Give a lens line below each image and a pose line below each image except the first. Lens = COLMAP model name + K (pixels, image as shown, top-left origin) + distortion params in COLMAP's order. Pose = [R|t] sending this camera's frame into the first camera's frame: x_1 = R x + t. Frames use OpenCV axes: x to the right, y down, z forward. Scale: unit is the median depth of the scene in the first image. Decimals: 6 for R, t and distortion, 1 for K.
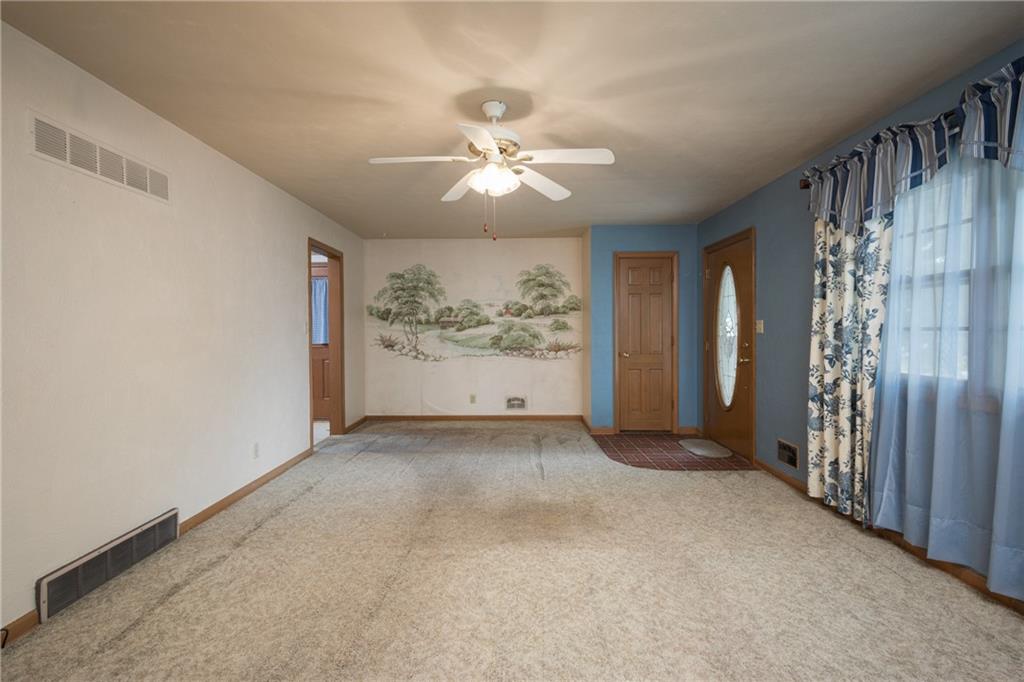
lens RADIAL K [[471.2, 0, 518.3], [0, 471.2, 343.3], [0, 0, 1]] dist [0.015569, -0.005605]
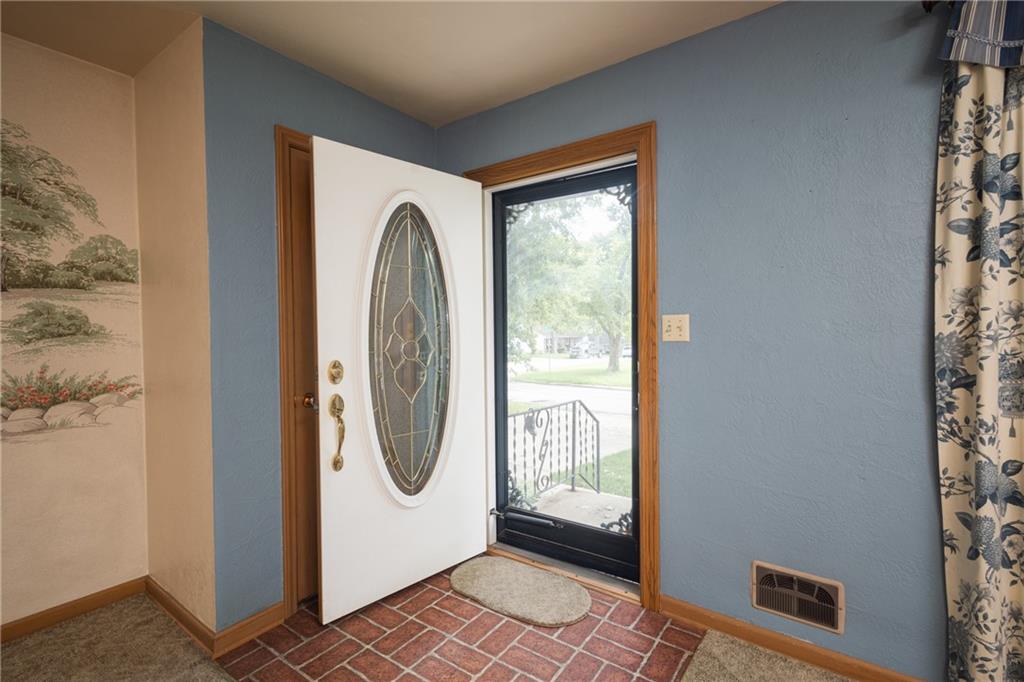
lens RADIAL K [[471.2, 0, 476.3], [0, 471.2, 340.0], [0, 0, 1]] dist [0.015569, -0.005605]
pose [[0.583185, -0.014090, 0.812217, -0.007556], [0.023071, 0.999734, 0.000778, -0.021162], [-0.812012, 0.018285, 0.583354, 0.584280]]
